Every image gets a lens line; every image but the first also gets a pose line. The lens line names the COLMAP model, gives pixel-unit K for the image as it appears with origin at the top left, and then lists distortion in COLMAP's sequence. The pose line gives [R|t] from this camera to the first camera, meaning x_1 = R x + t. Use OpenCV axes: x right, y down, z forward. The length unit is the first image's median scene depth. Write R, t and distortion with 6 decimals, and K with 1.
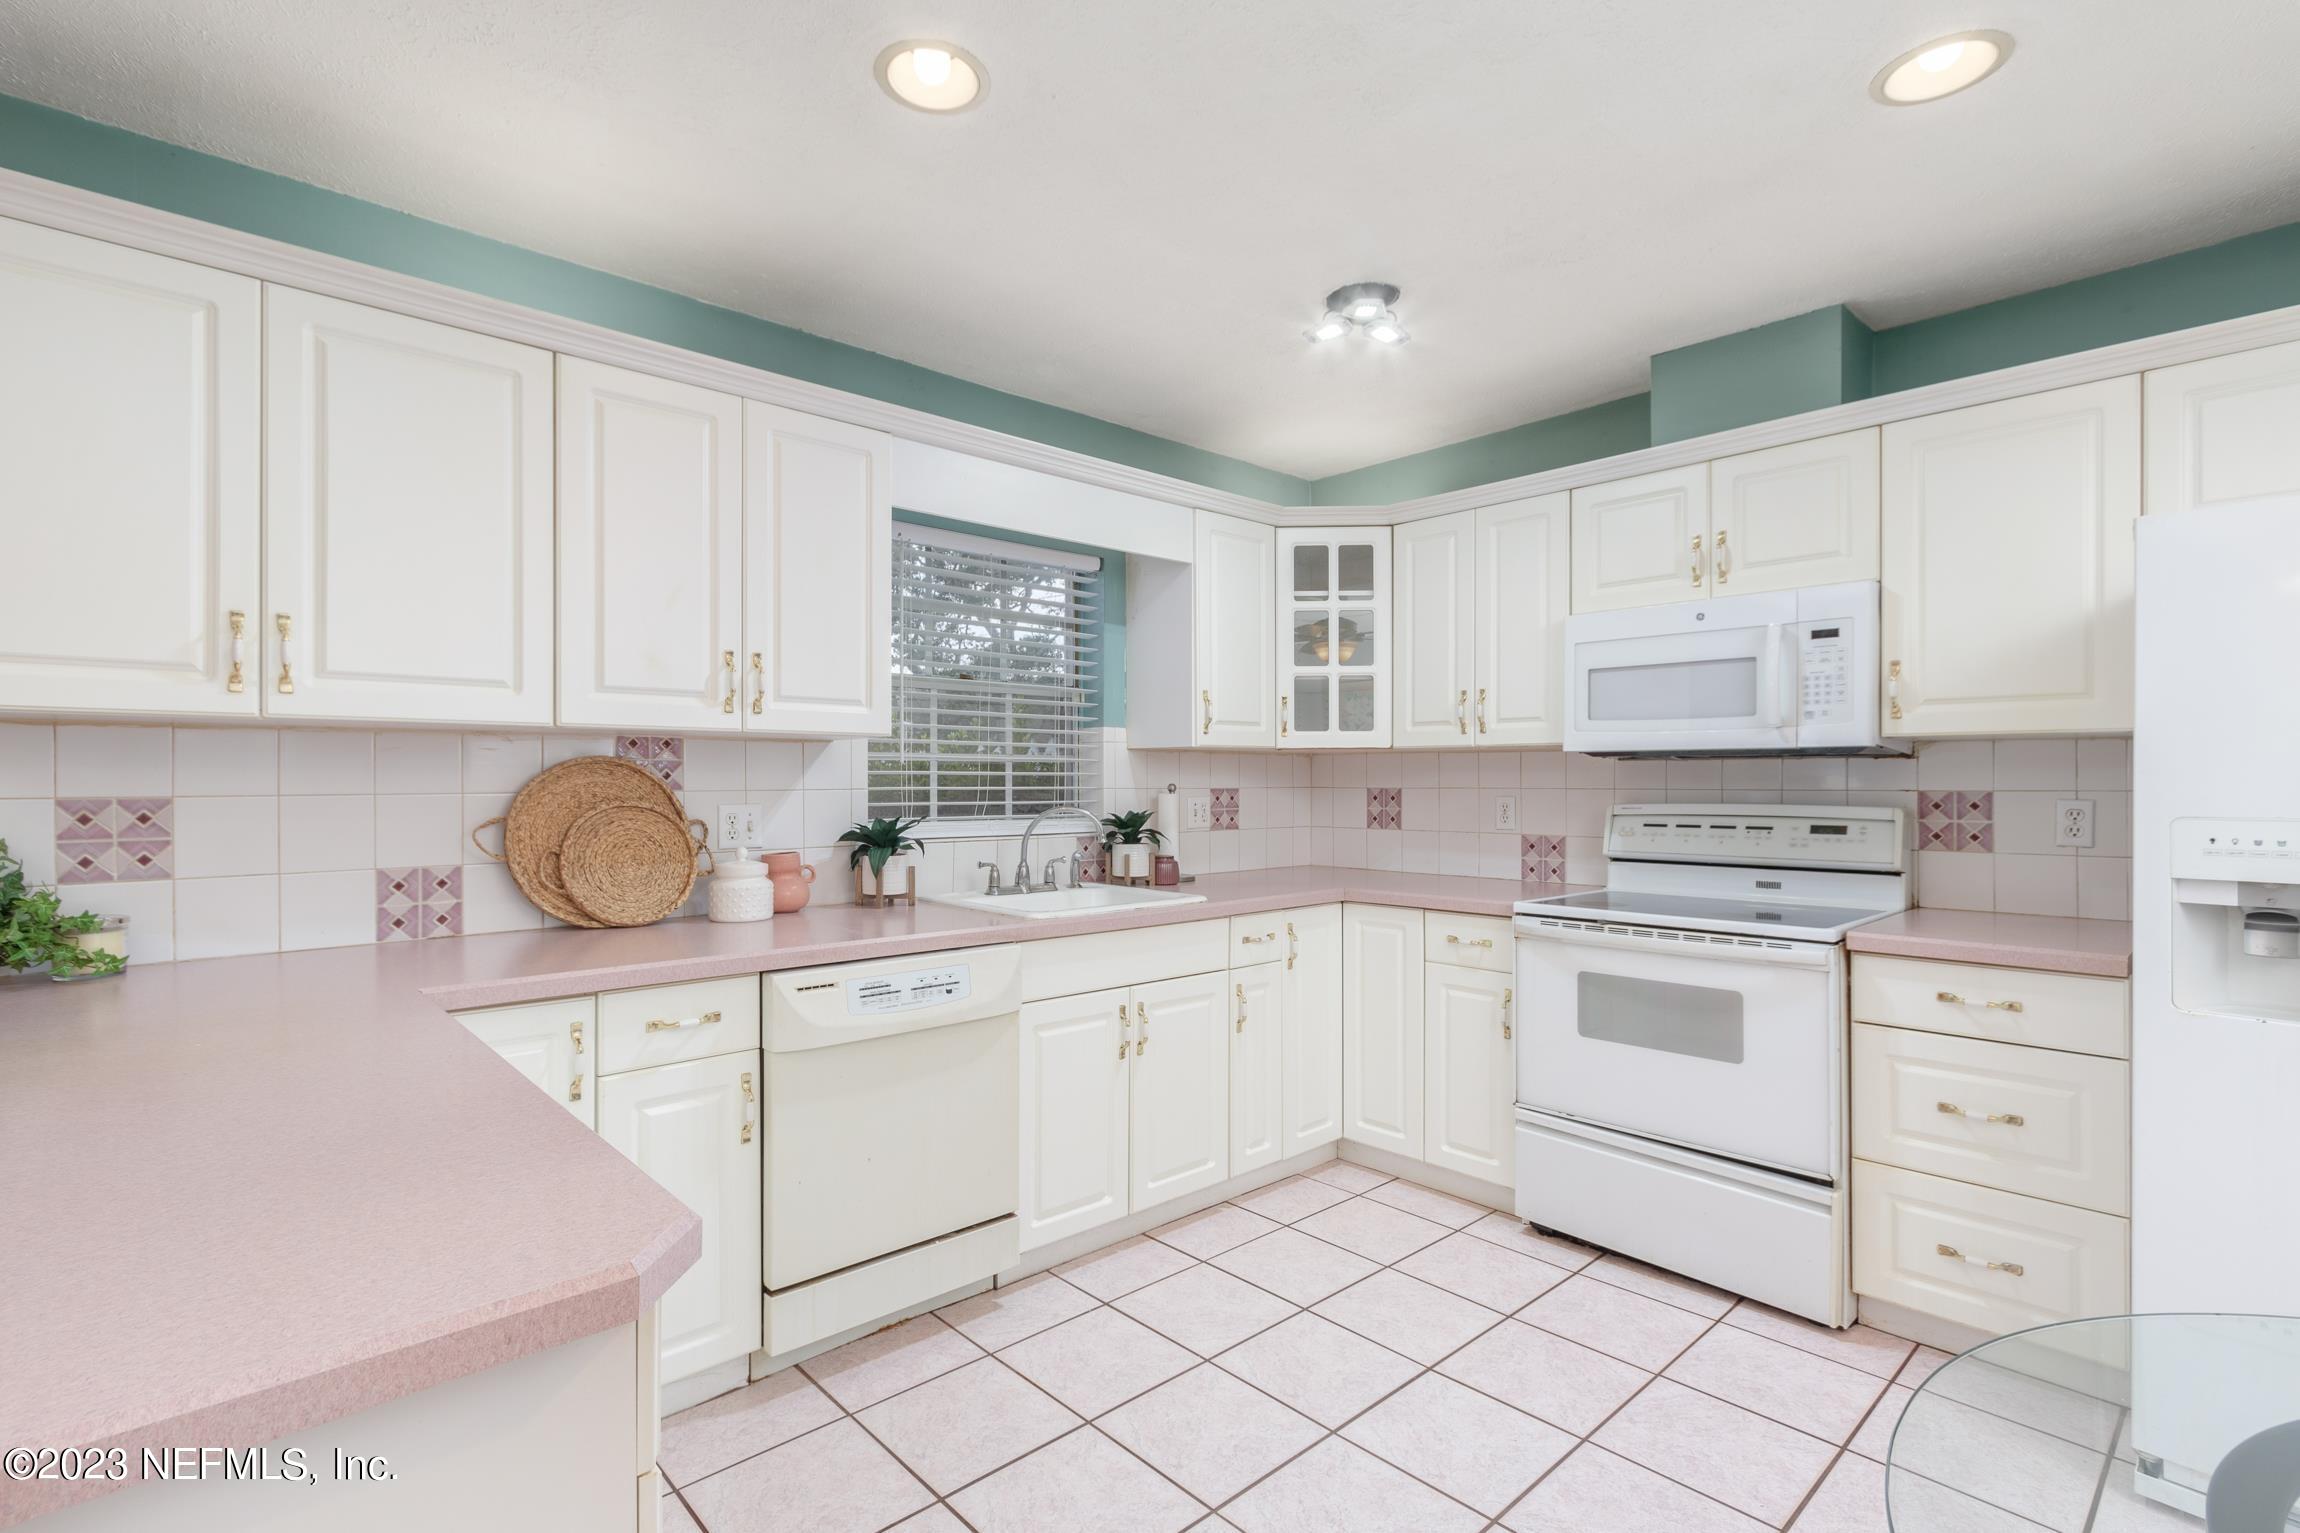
lens RADIAL K [[1059.9, 0, 1122.3], [0, 1059.9, 779.1], [0, 0, 1]] dist [0.000765, 0.000918]
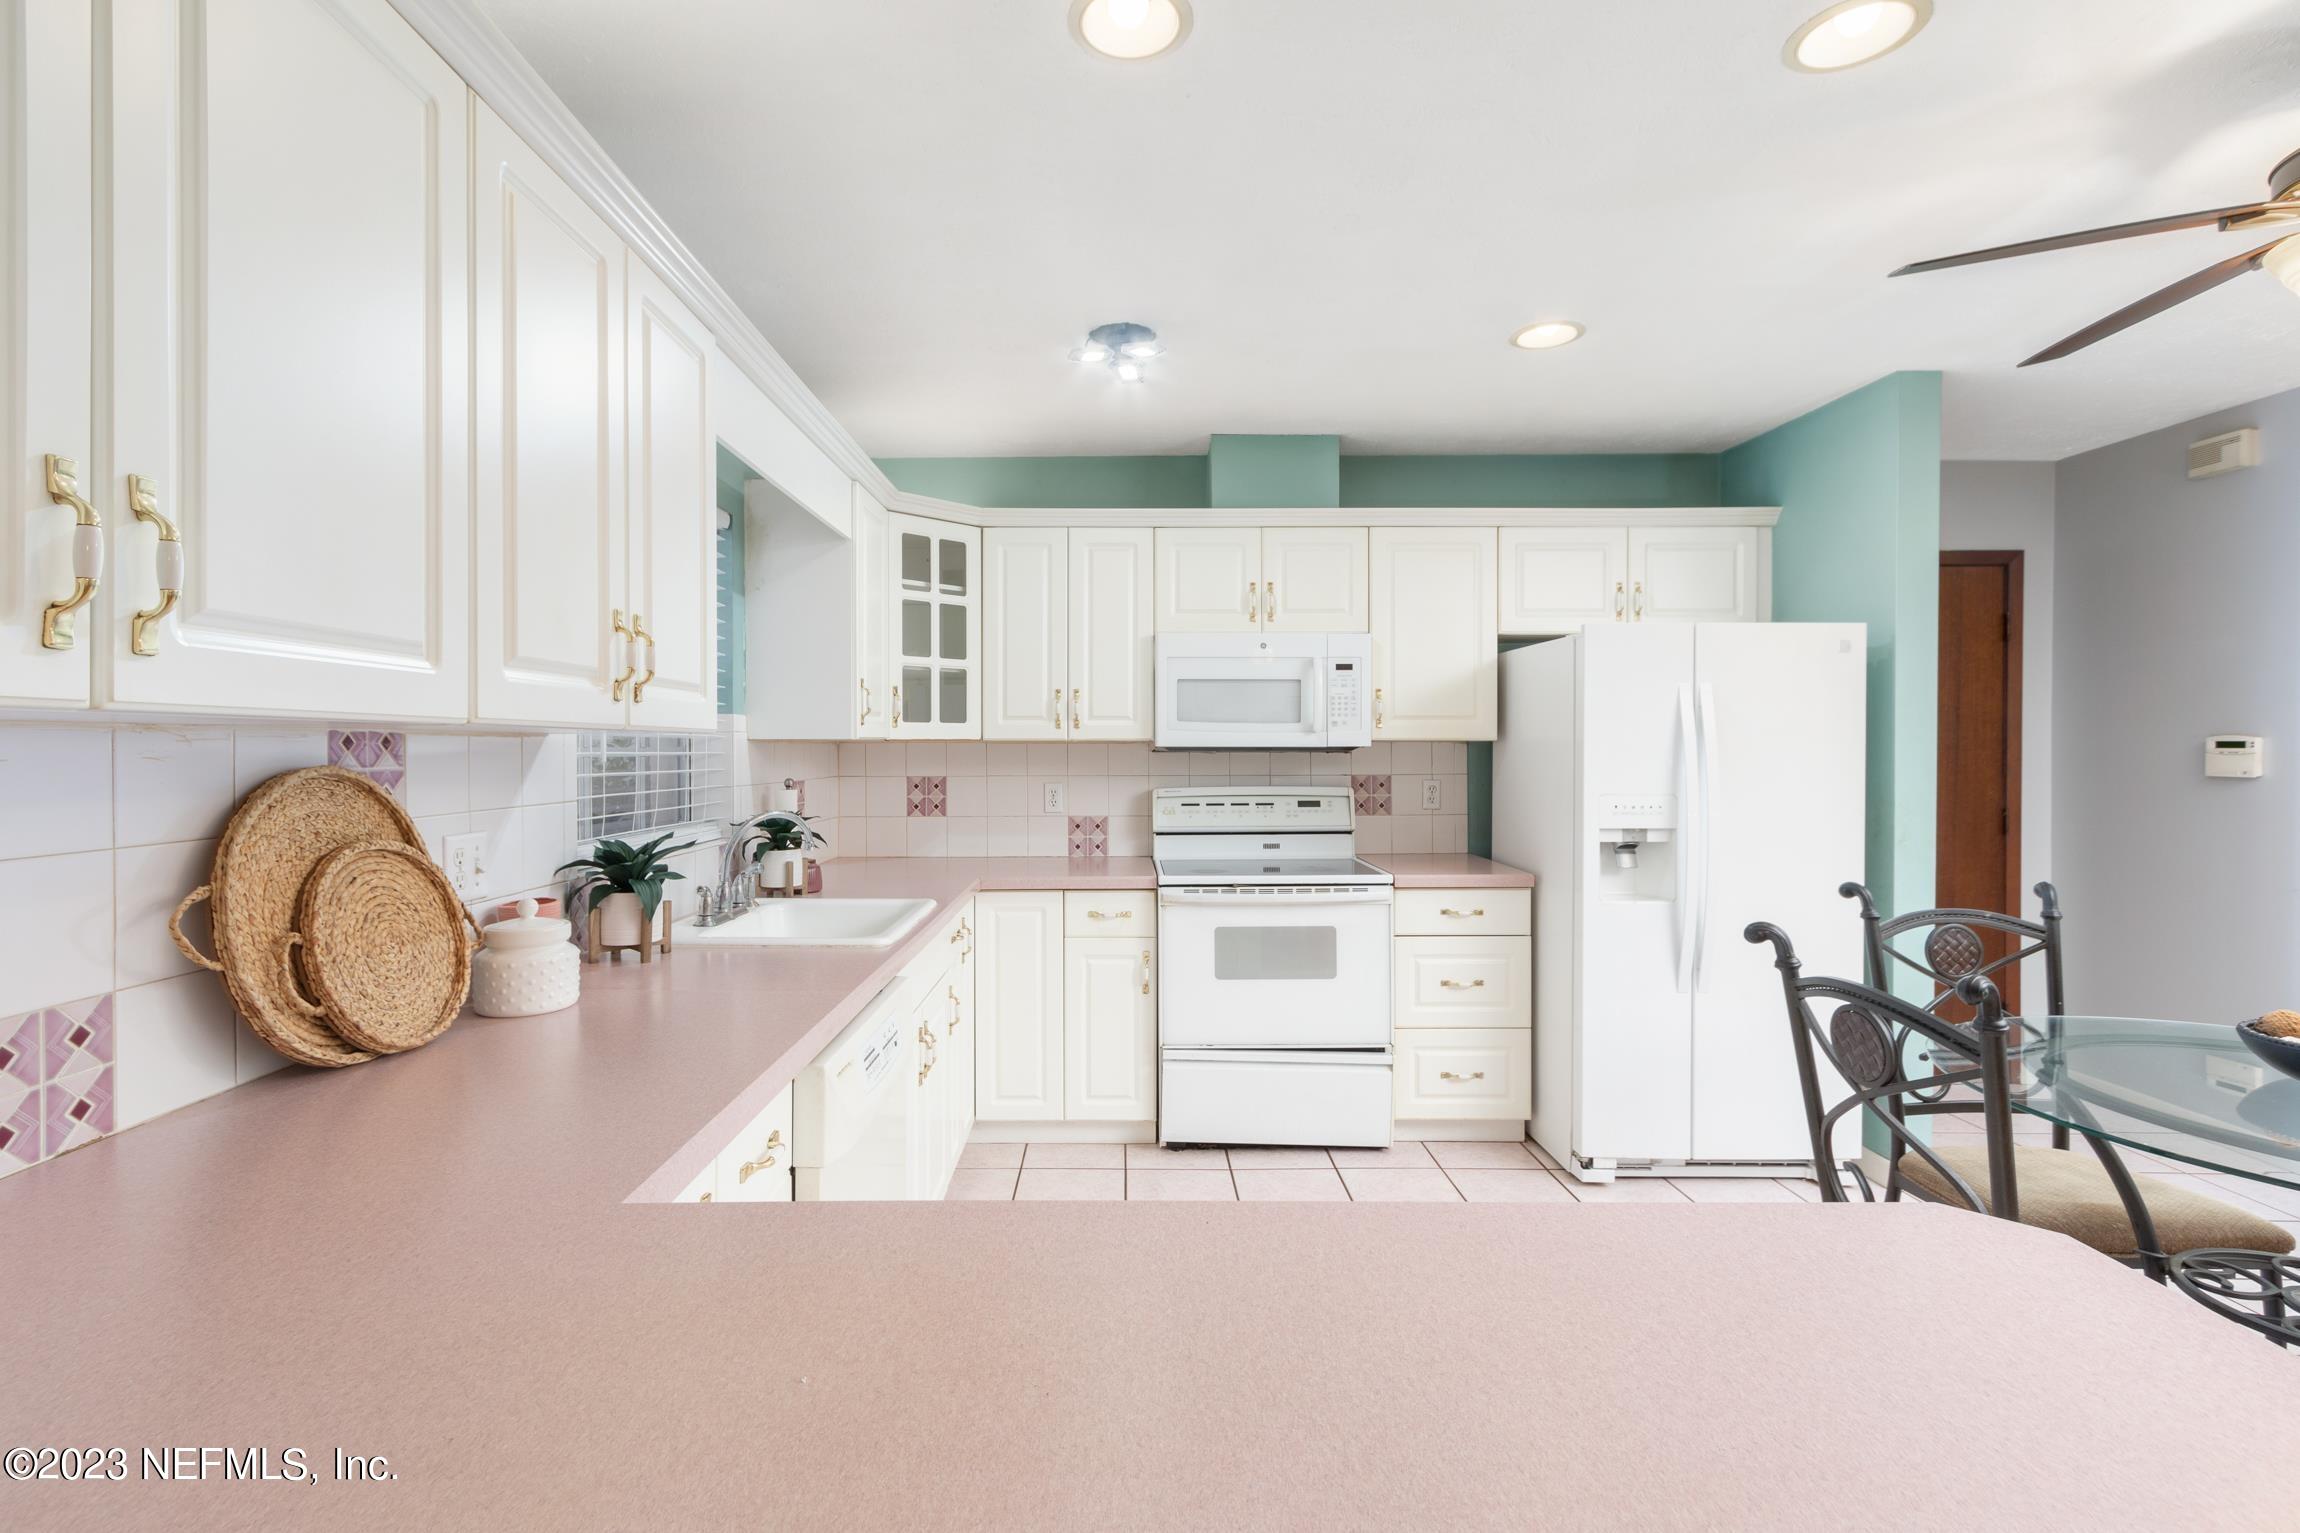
lens RADIAL K [[1059.9, 0, 1101.4], [0, 1059.9, 753.2], [0, 0, 1]] dist [0.000765, 0.000918]
pose [[0.671479, -0.005011, 0.741007, -0.573605], [0.001092, 0.999983, 0.005773, -0.028442], [-0.741023, -0.003067, 0.671473, 0.271064]]
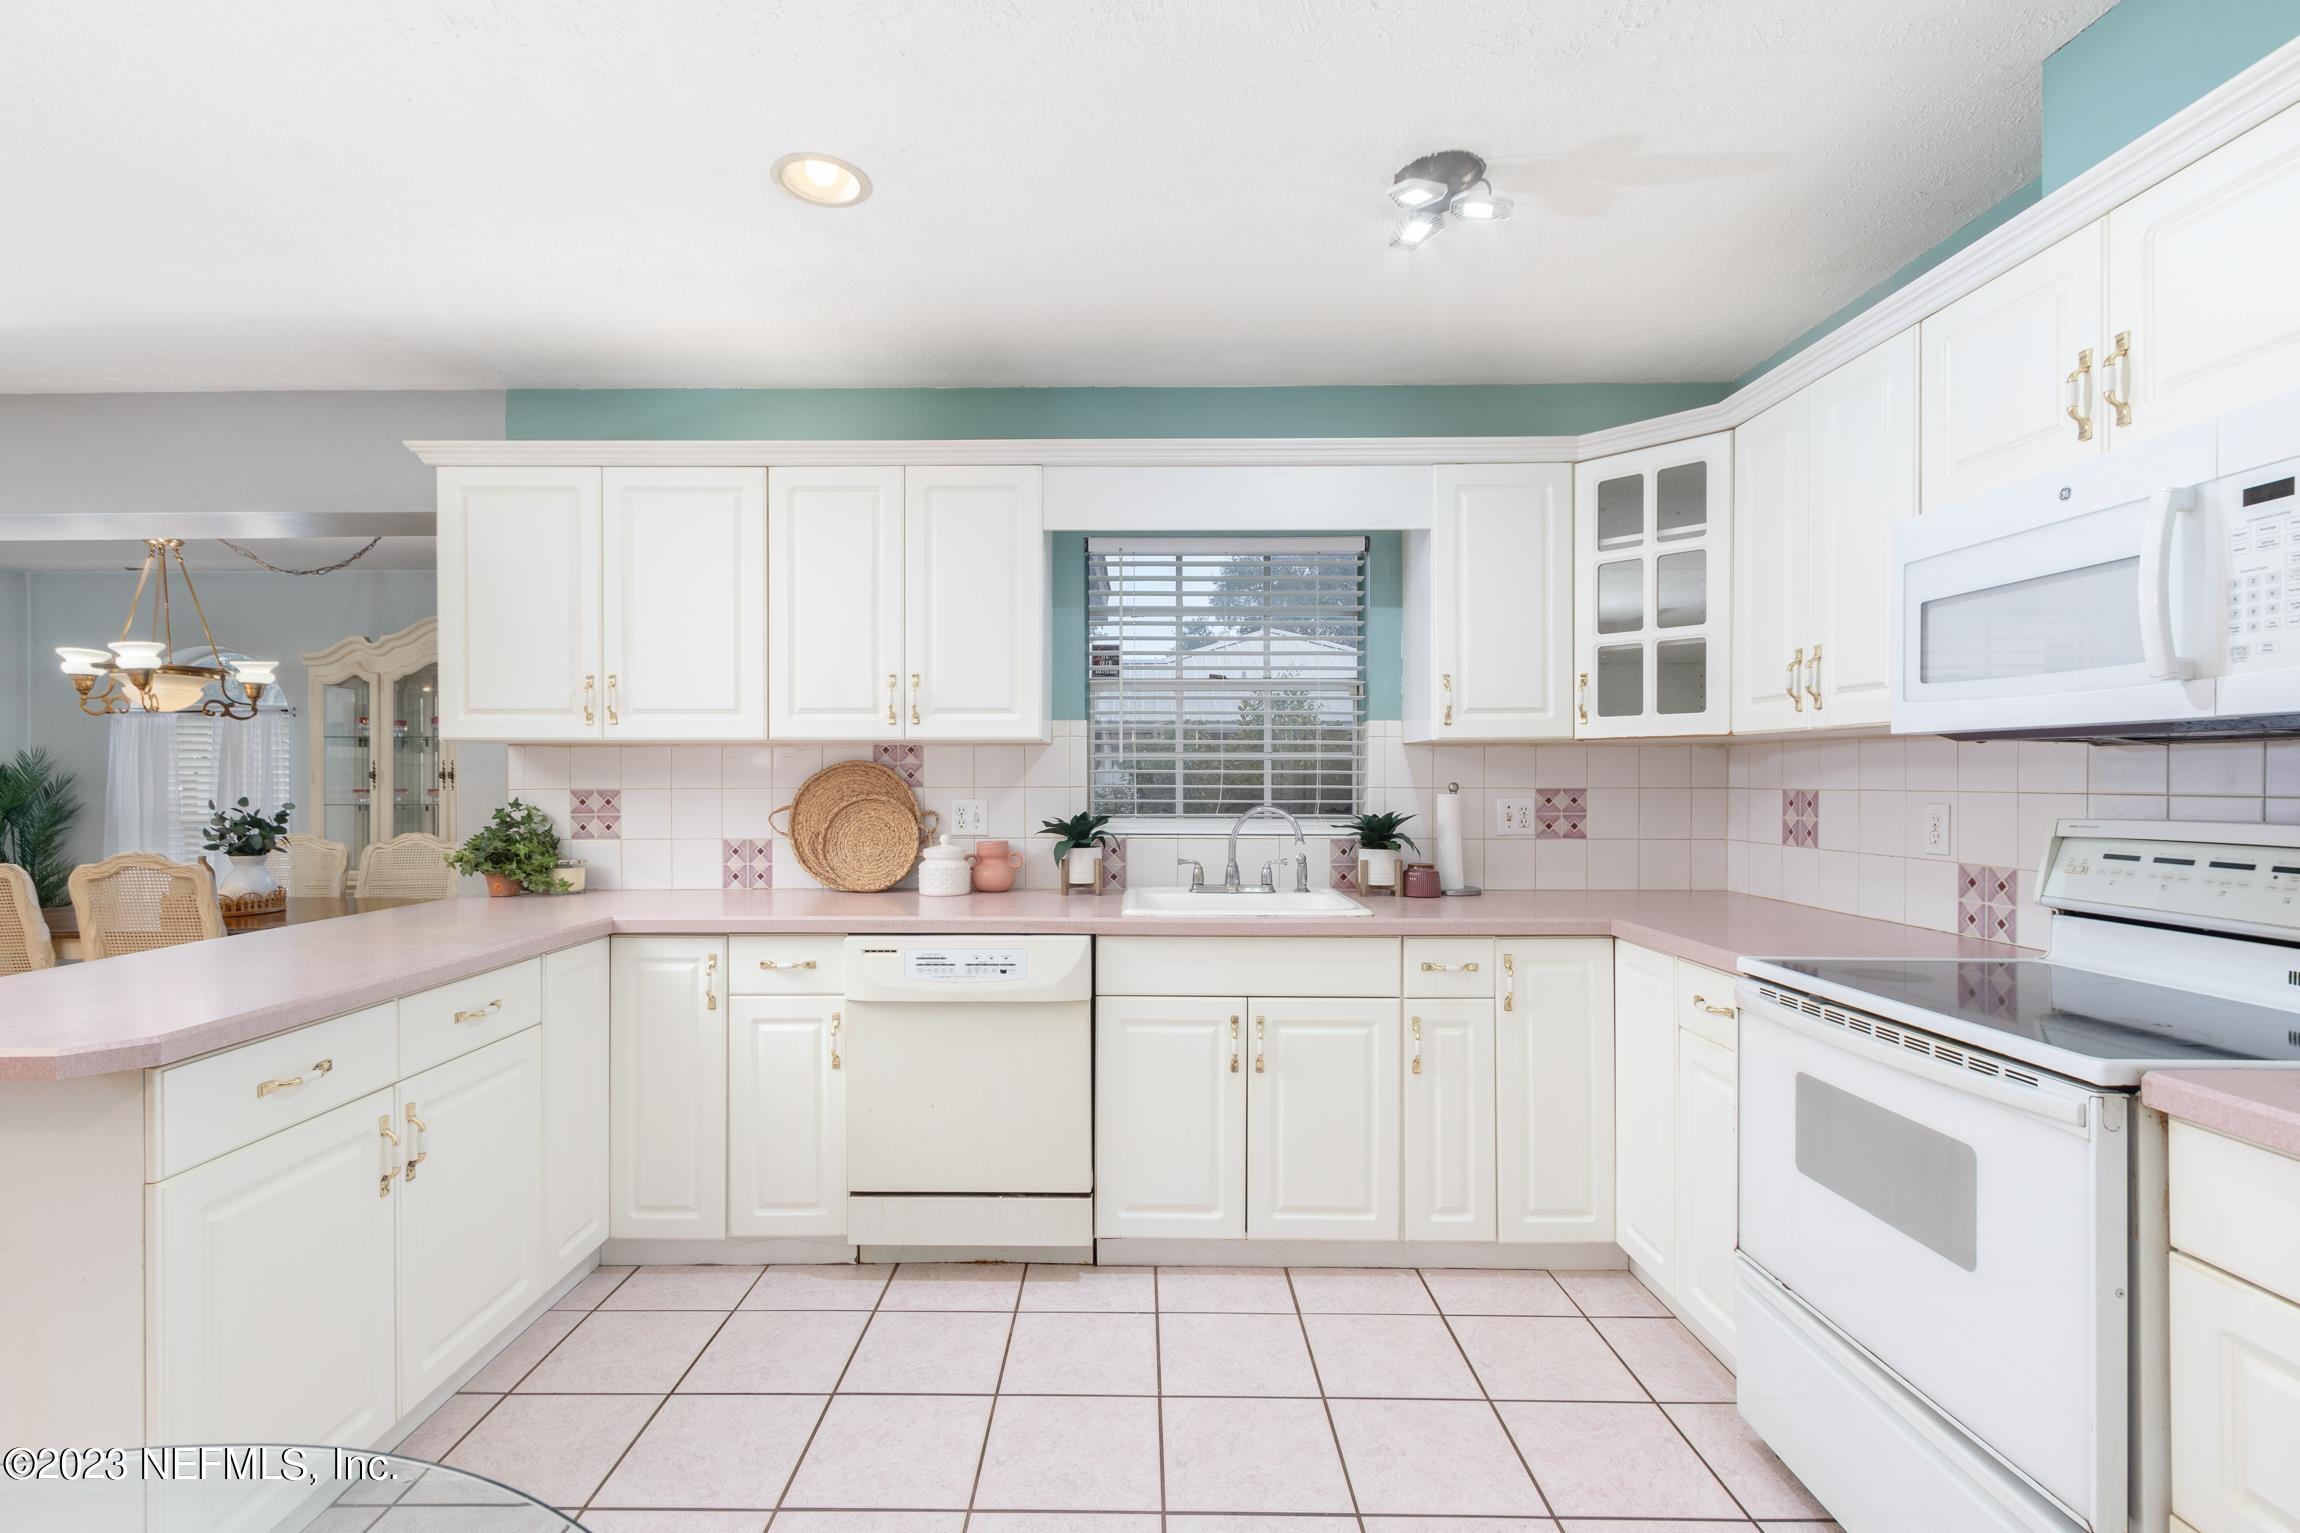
lens RADIAL K [[1059.9, 0, 1120.5], [0, 1059.9, 782.8], [0, 0, 1]] dist [0.000765, 0.000918]
pose [[0.735135, 0.002781, -0.677915, 0.569101], [0.001190, 0.999985, 0.005392, -0.000746], [0.677920, -0.004771, 0.735121, 0.234571]]
